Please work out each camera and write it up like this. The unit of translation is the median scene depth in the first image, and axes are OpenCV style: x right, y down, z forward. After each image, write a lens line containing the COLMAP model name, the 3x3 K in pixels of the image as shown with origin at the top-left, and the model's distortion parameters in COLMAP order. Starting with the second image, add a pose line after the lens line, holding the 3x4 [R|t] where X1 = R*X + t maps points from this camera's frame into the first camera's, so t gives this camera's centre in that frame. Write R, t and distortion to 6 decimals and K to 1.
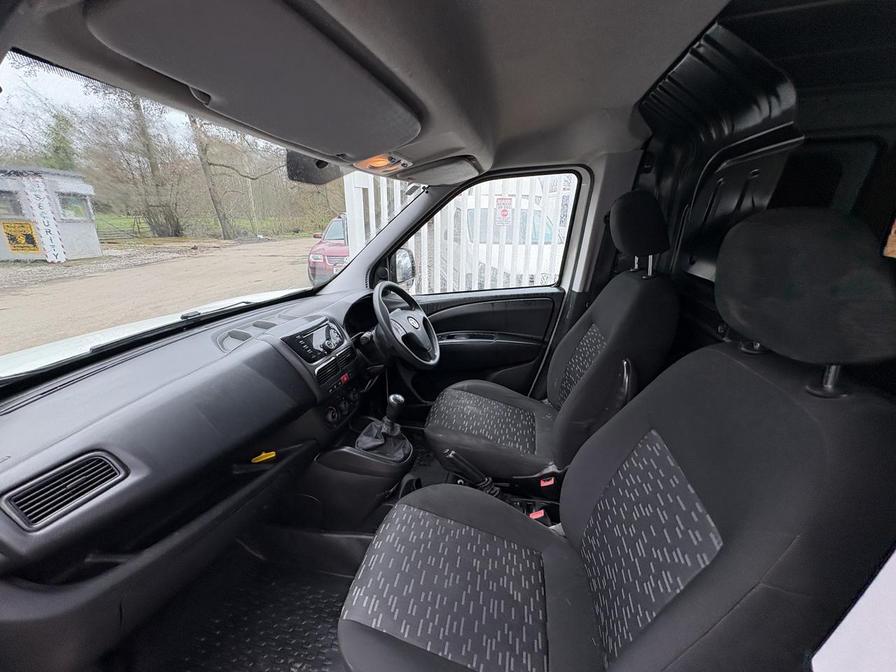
lens RADIAL K [[357.3, 0, 446.7], [0, 357.3, 335.8], [0, 0, 1]] dist [0.001437, -0.000496]
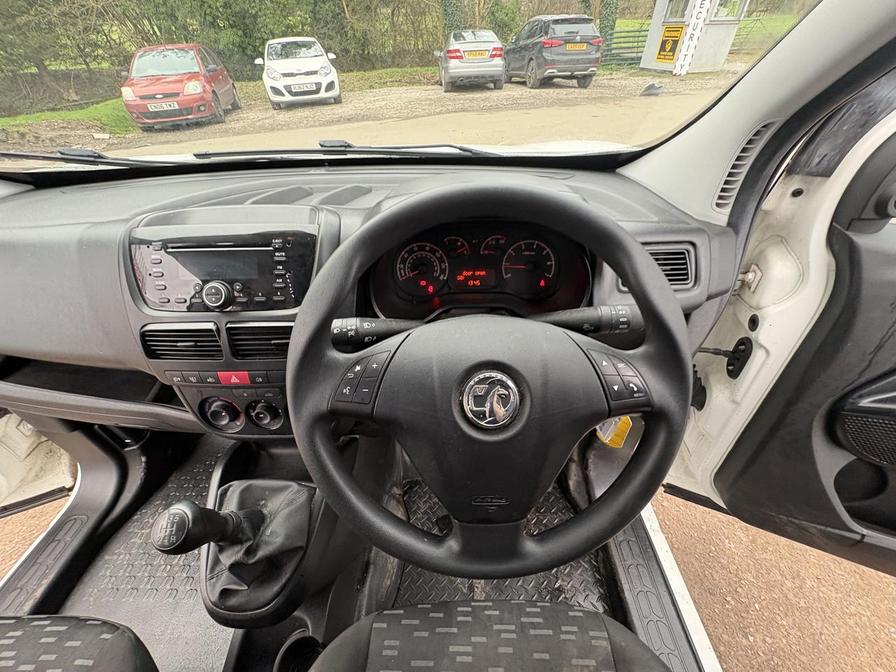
lens RADIAL K [[357.3, 0, 444.8], [0, 357.3, 338.4], [0, 0, 1]] dist [0.001437, -0.000496]
pose [[0.204323, 0.627887, -0.751006, 0.085542], [-0.274921, 0.773121, 0.571579, -0.163025], [0.939505, 0.089681, 0.330586, 0.702723]]
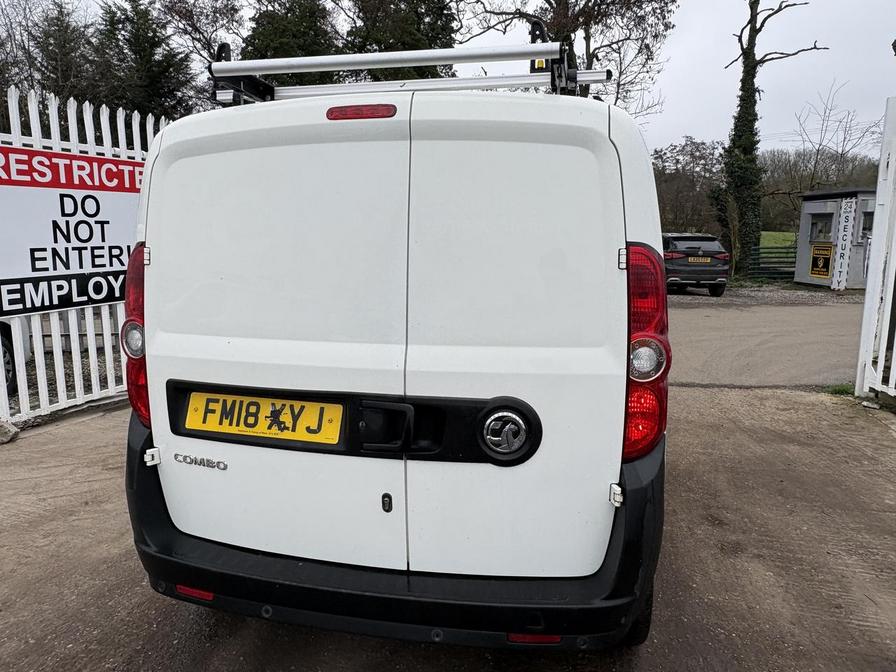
lens RADIAL K [[610.6, 0, 449.8], [0, 610.6, 333.8], [0, 0, 1]] dist [-0.000408, 0.004900]
pose [[0.017525, 0.152721, -0.988114, 2.569094], [-0.313182, 0.939372, 0.139633, -0.117923], [0.949532, 0.307012, 0.064292, 0.276119]]
